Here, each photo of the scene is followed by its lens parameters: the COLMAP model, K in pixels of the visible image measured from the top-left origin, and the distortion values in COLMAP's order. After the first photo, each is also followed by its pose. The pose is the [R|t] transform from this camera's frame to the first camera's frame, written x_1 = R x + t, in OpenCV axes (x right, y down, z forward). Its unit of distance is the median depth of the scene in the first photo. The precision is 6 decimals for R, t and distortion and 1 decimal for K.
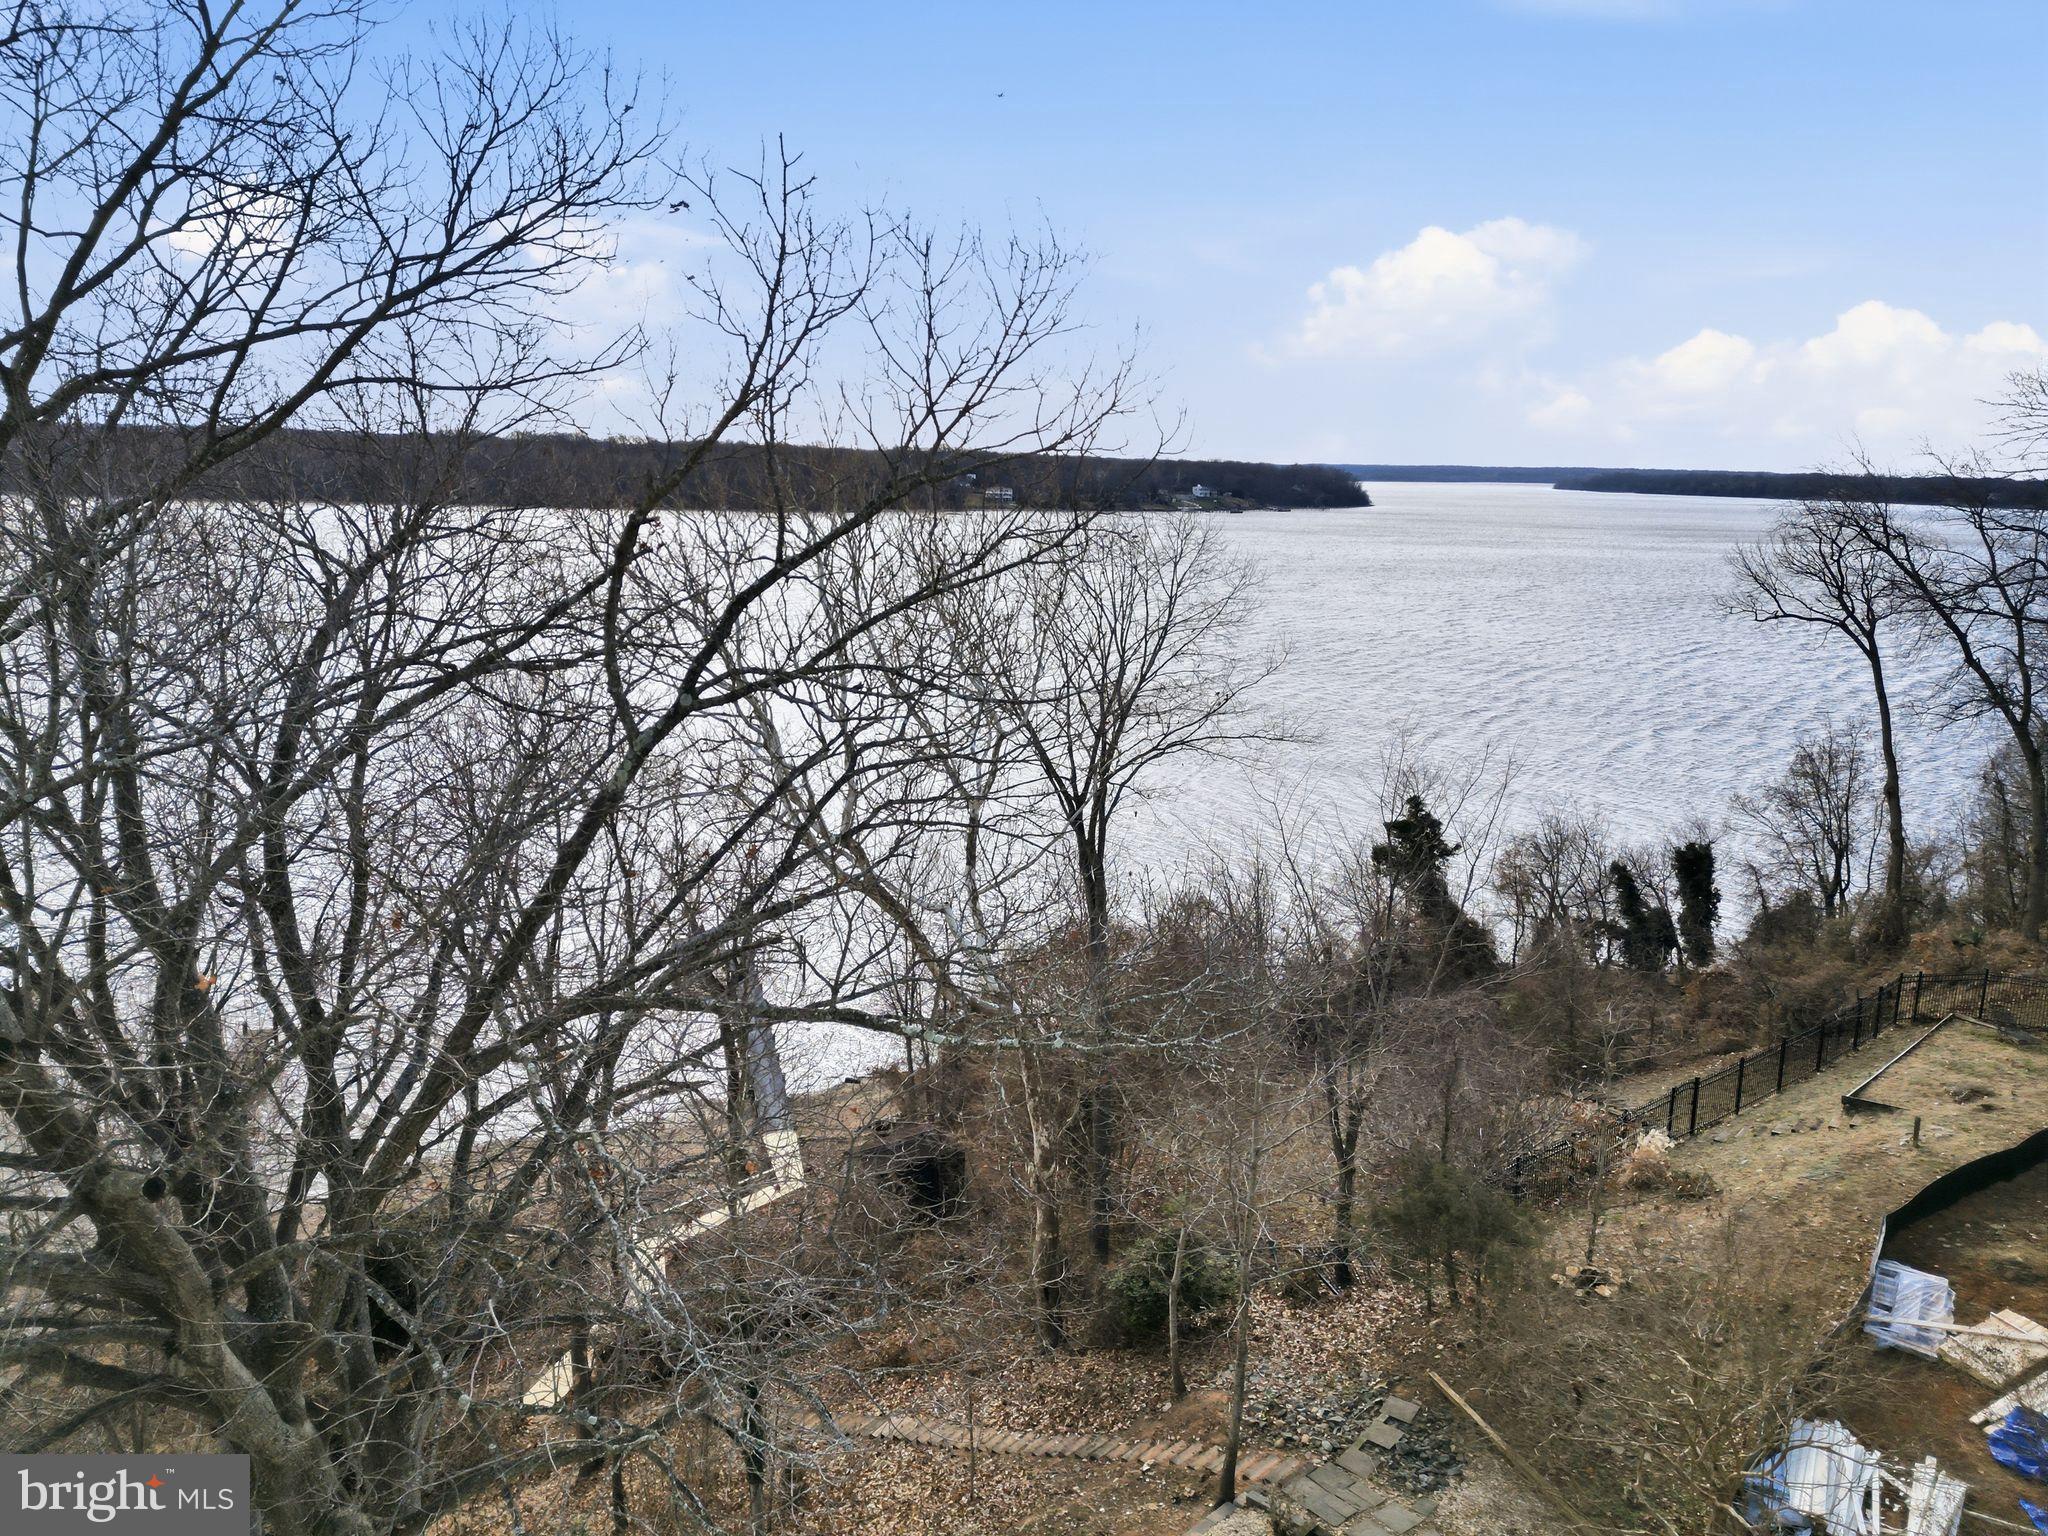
lens RADIAL K [[1399.3, 0, 1024.0], [0, 1399.3, 768.0], [0, 0, 1]] dist [0.064379, -0.059997]
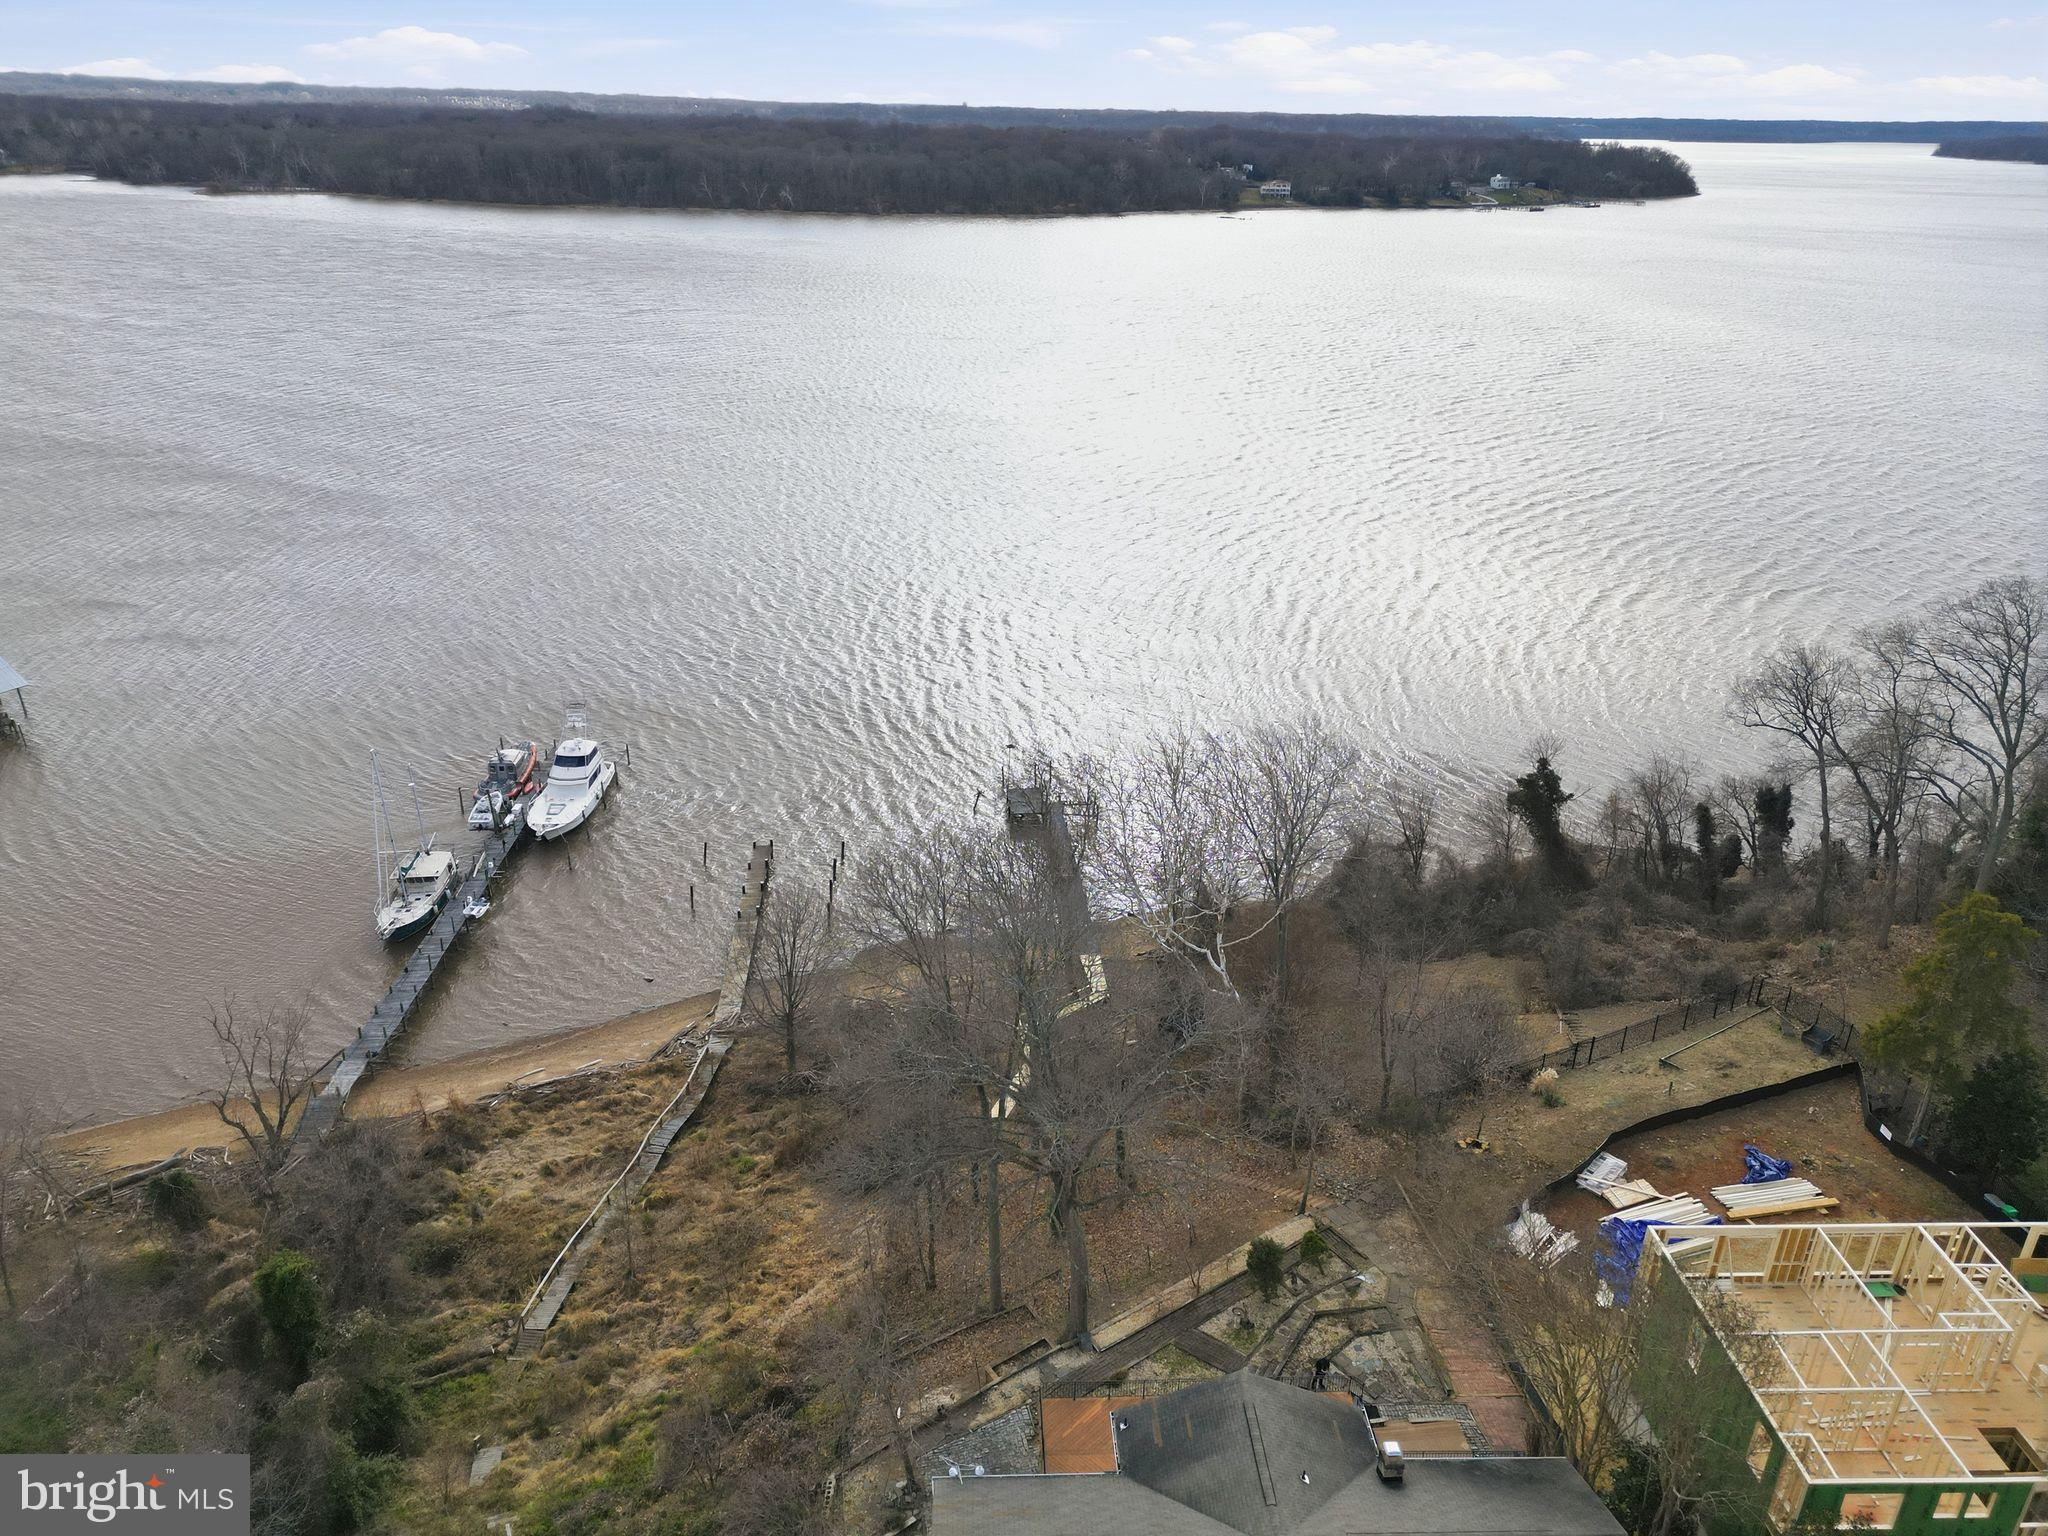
lens RADIAL K [[1430.7, 0, 1024.0], [0, 1430.7, 768.0], [0, 0, 1]] dist [0.074740, -0.053912]
pose [[0.984389, 0.068584, -0.162092, 0.002578], [-0.030829, 0.973905, 0.224854, -0.321258], [0.173284, -0.216347, 0.960816, -0.547859]]
